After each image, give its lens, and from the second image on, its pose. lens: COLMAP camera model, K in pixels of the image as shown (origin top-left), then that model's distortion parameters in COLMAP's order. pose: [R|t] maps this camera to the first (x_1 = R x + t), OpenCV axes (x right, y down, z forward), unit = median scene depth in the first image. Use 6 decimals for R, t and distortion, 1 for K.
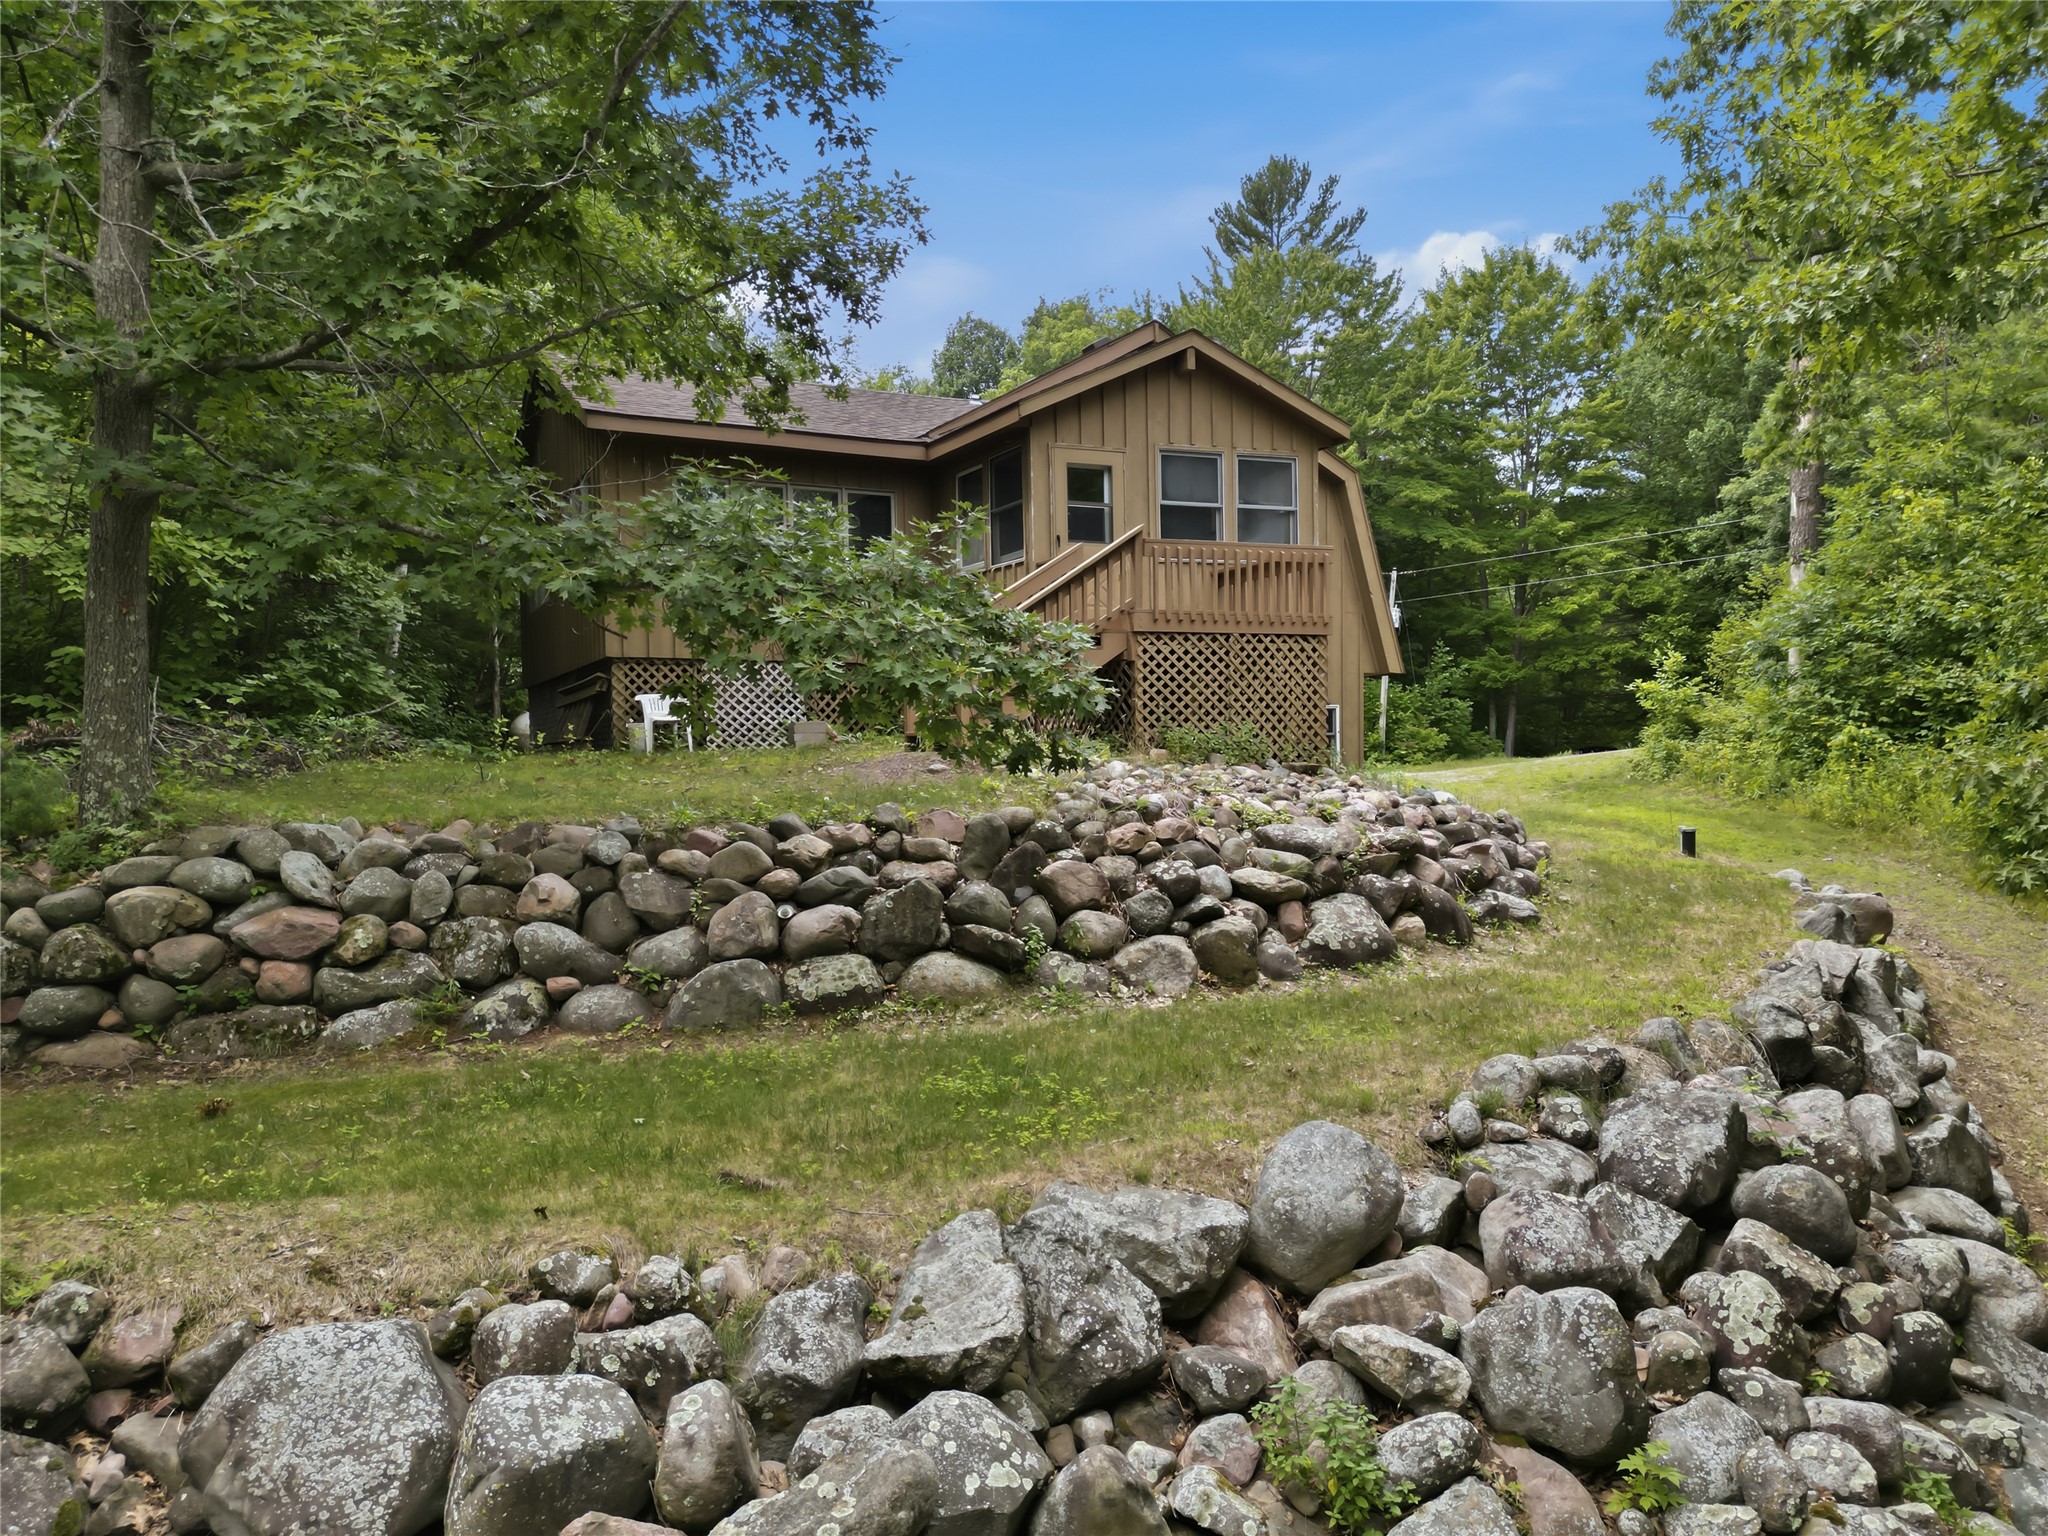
lens RADIAL K [[1481.4, 0, 1016.0], [0, 1481.4, 767.5], [0, 0, 1]] dist [0.116177, -0.119532]
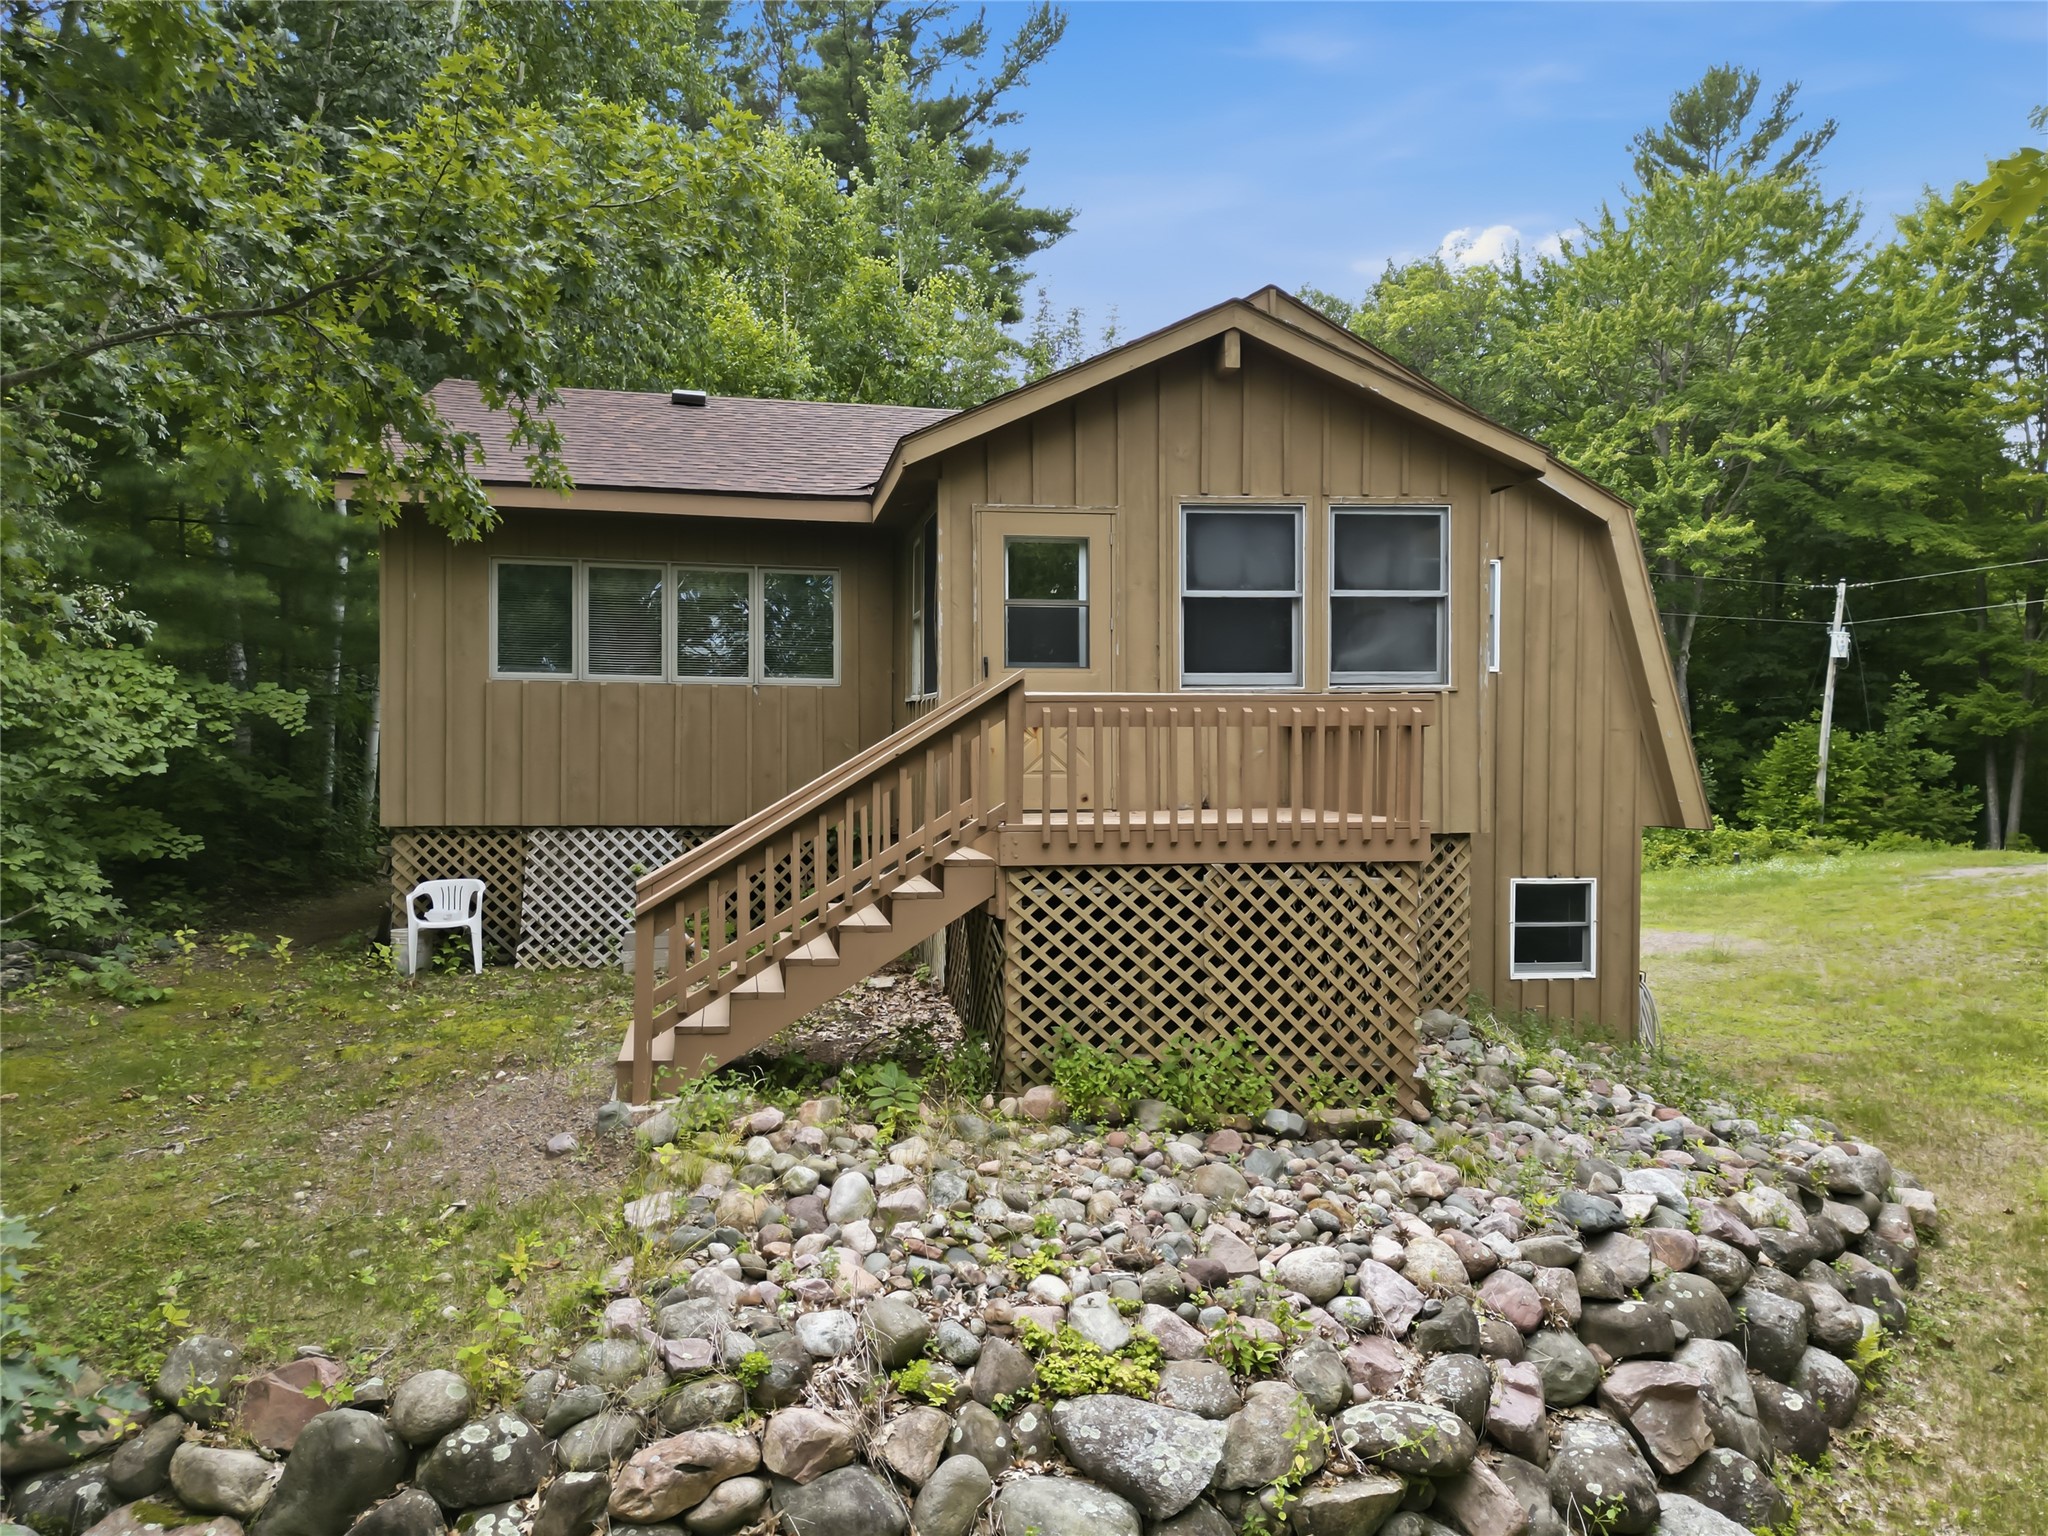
lens RADIAL K [[1481.4, 0, 1016.0], [0, 1481.4, 767.5], [0, 0, 1]] dist [0.116177, -0.119532]
pose [[0.959679, 0.021865, -0.280245, 0.199420], [-0.019252, 0.999742, 0.012075, -0.114169], [0.280437, -0.006193, 0.959853, 0.409549]]
